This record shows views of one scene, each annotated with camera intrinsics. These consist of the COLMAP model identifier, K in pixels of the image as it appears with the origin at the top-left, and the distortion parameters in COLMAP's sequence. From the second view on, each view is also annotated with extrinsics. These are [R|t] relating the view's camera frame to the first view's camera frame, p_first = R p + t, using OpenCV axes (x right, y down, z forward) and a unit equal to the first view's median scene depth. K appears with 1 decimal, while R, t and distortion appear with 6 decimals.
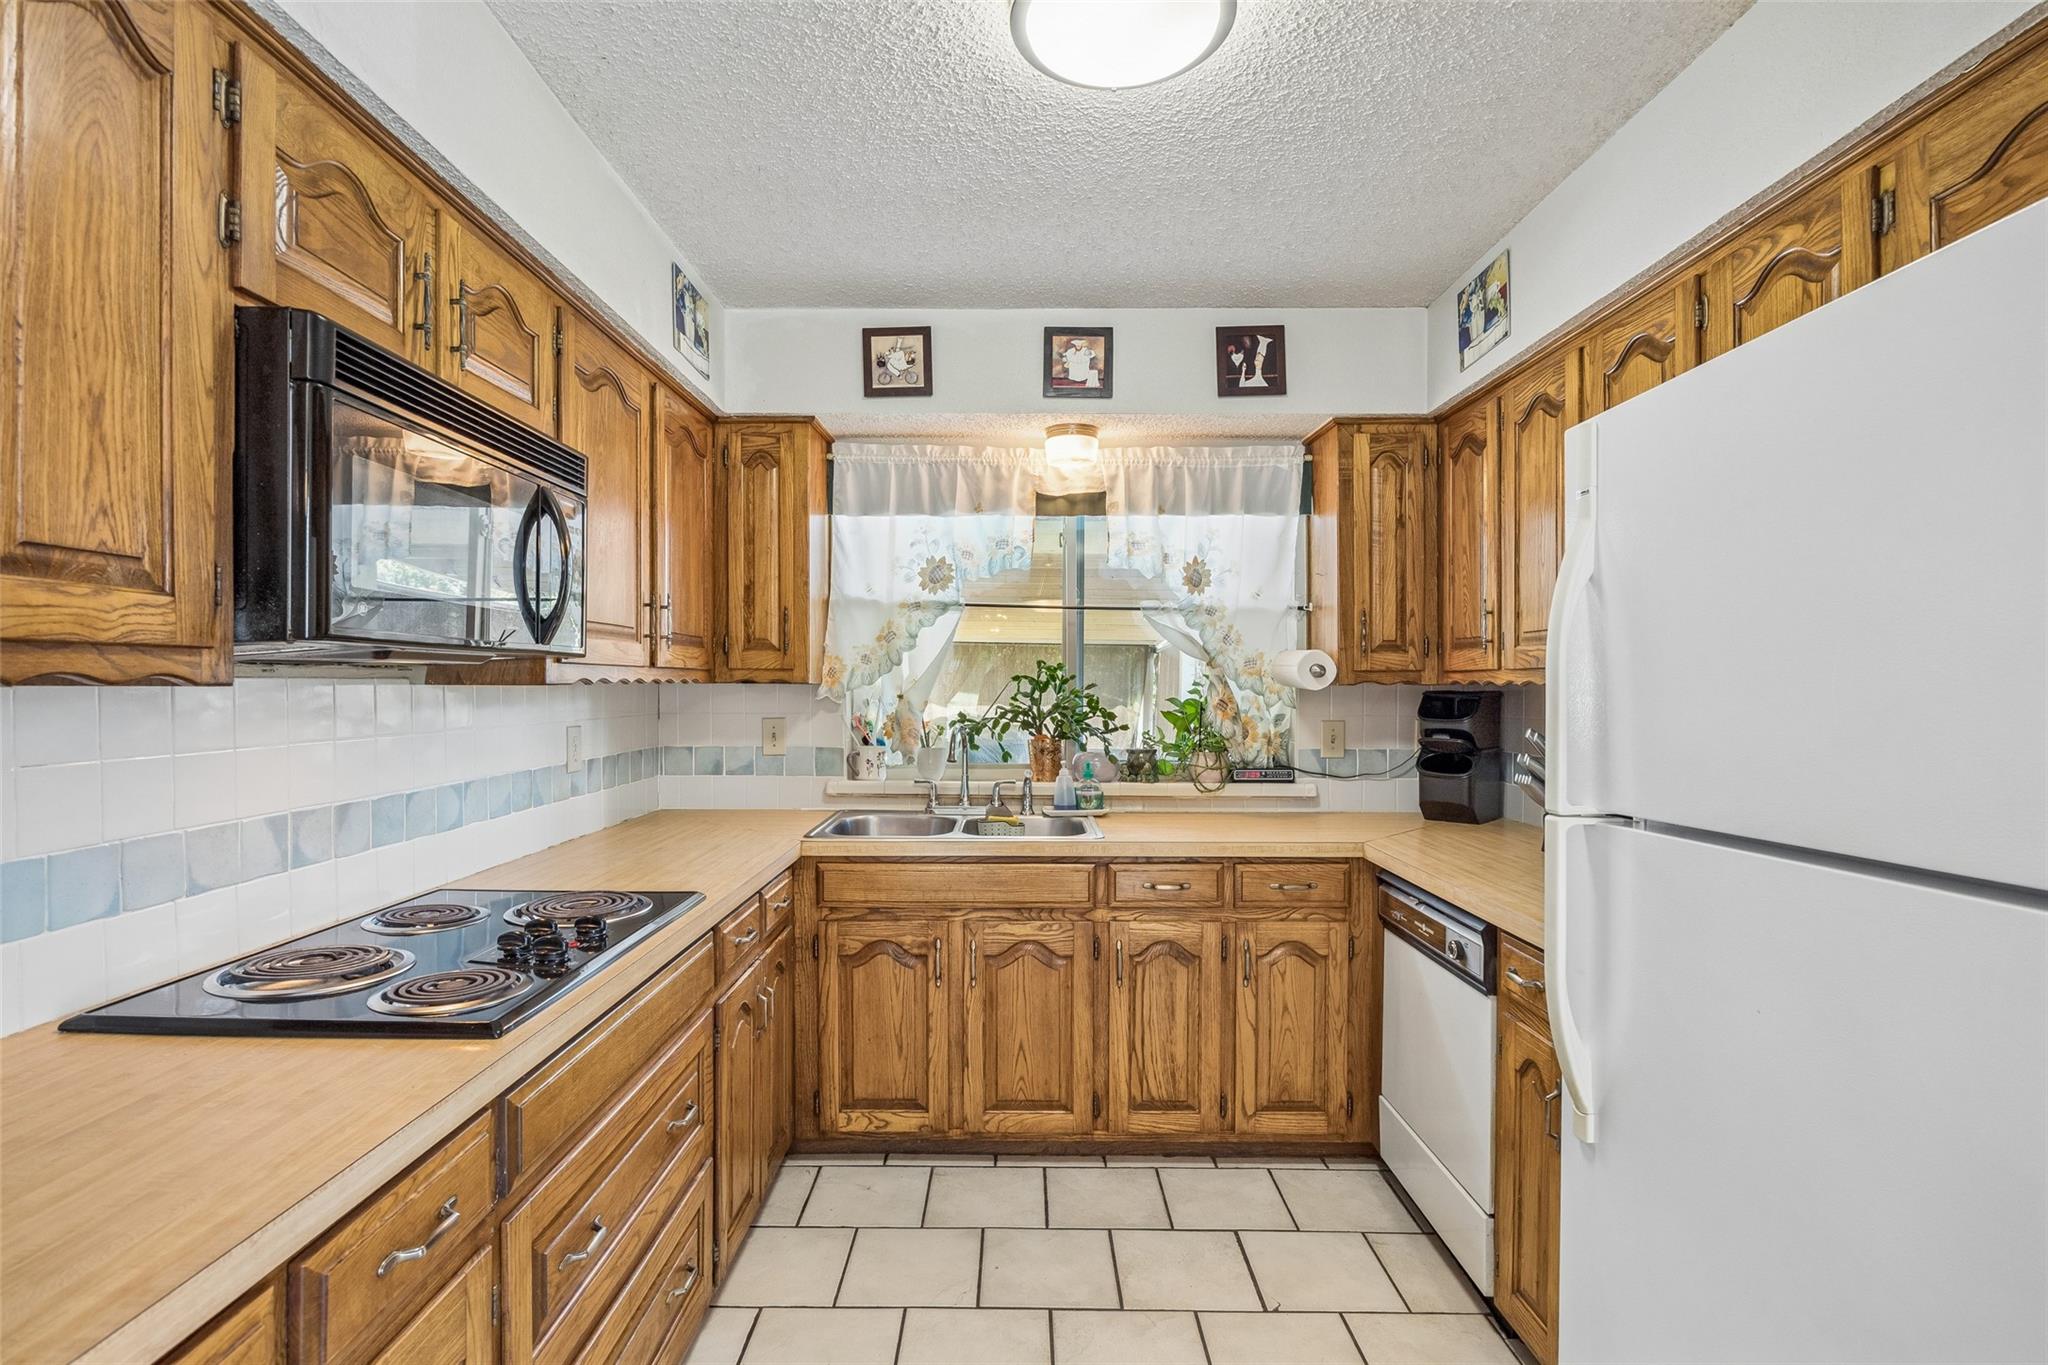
lens RADIAL K [[1003.3, 0, 1022.3], [0, 1003.3, 686.1], [0, 0, 1]] dist [-0.000024, -0.000002]
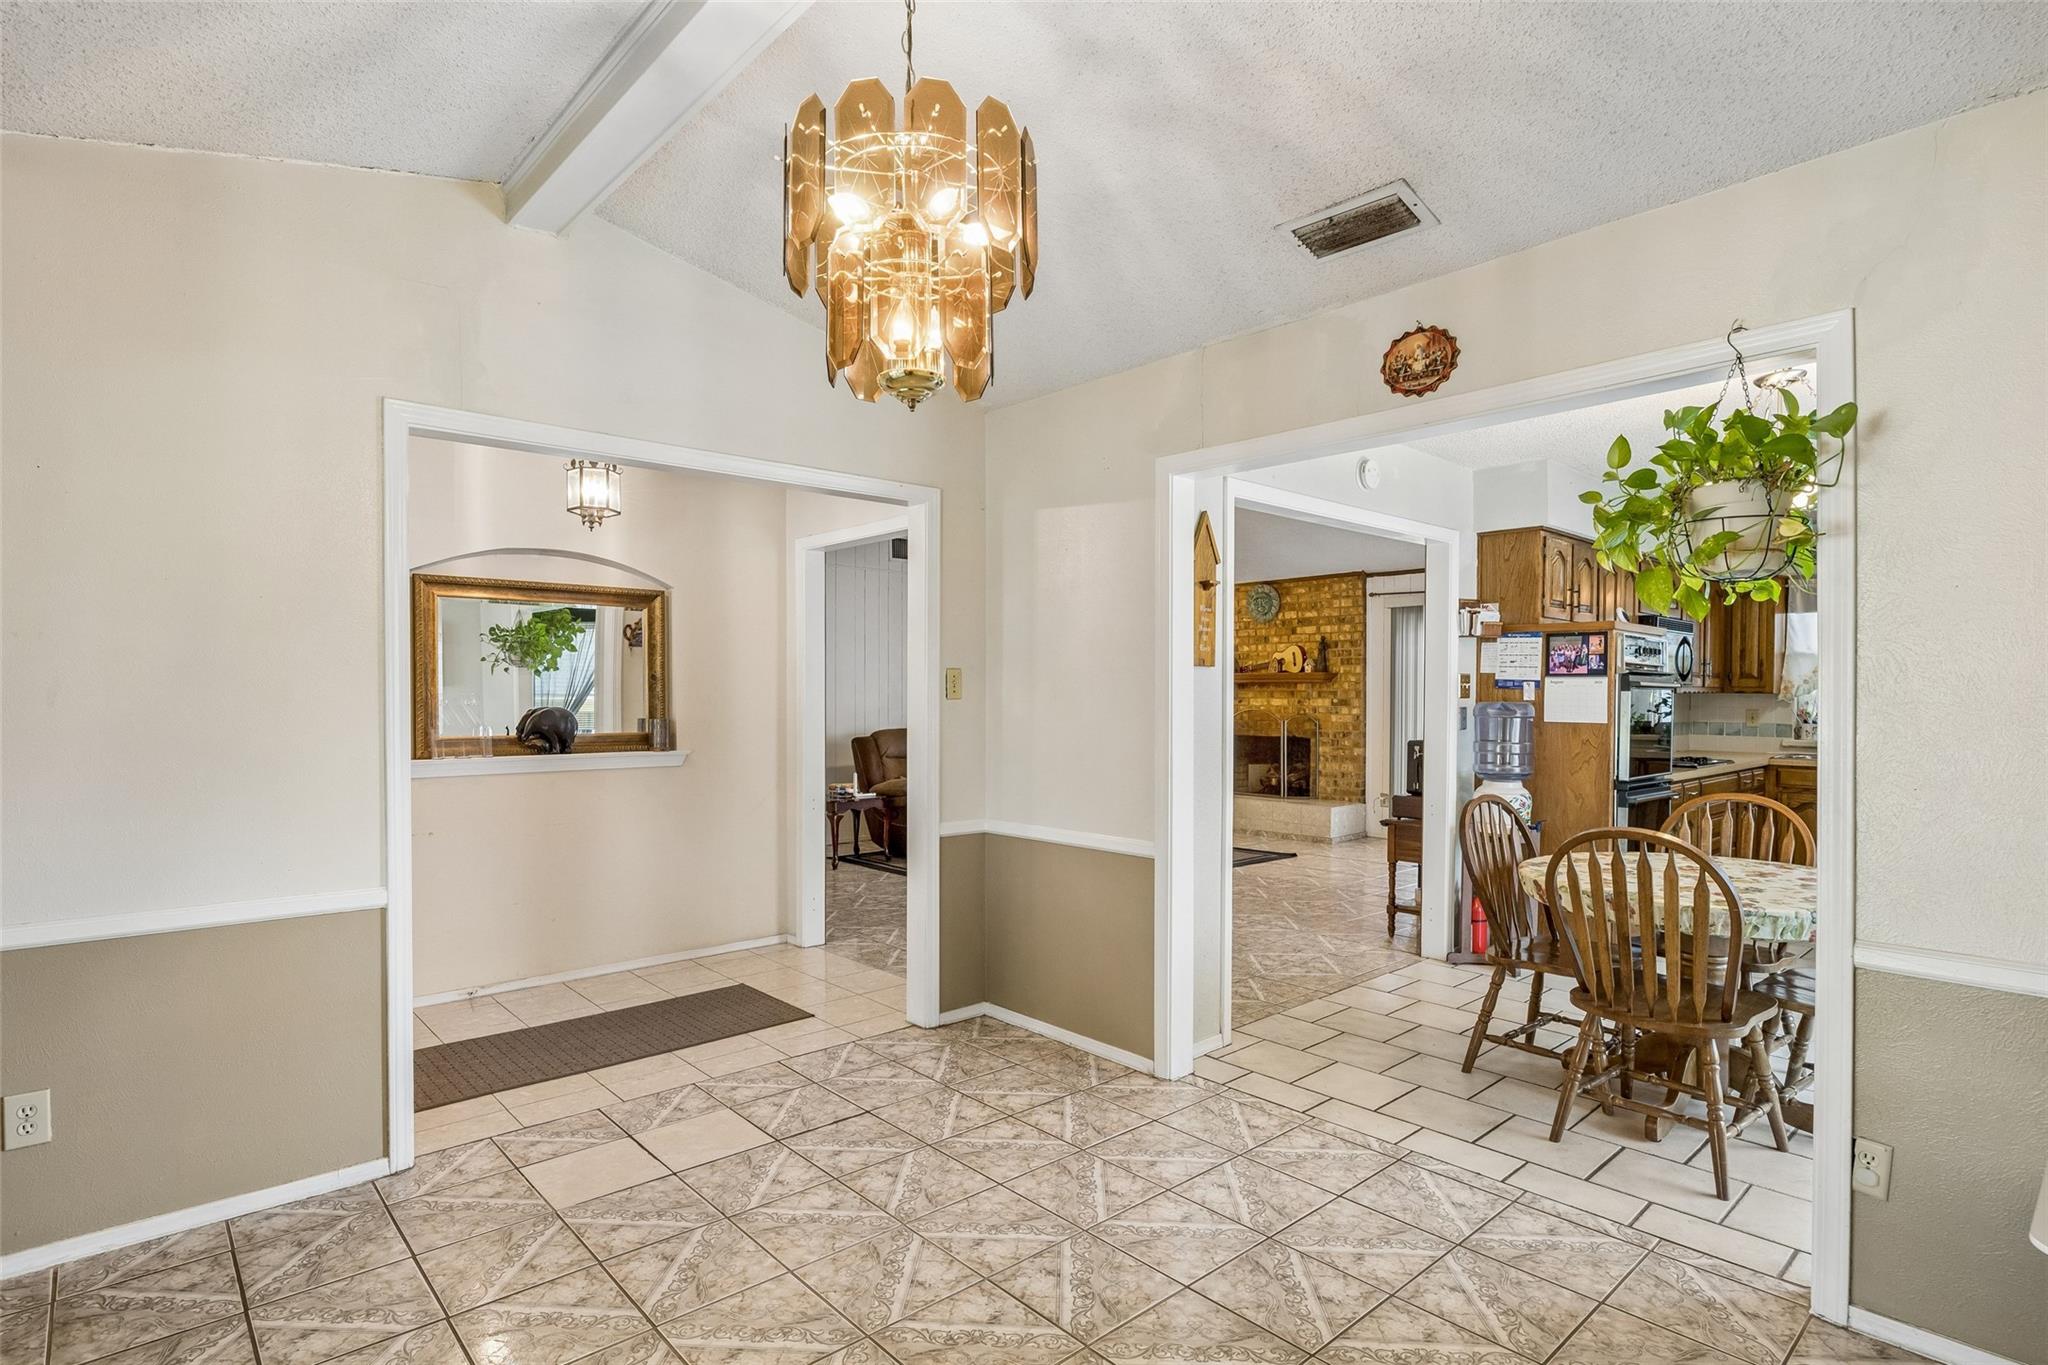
lens RADIAL K [[1026.6, 0, 1013.9], [0, 1026.6, 714.6], [0, 0, 1]] dist [-0.002817, 0.000288]
pose [[0.671750, 0.017295, -0.740576, 0.319398], [-0.005210, 0.999813, 0.018623, 0.010239], [0.740760, -0.008651, 0.671714, -1.666357]]
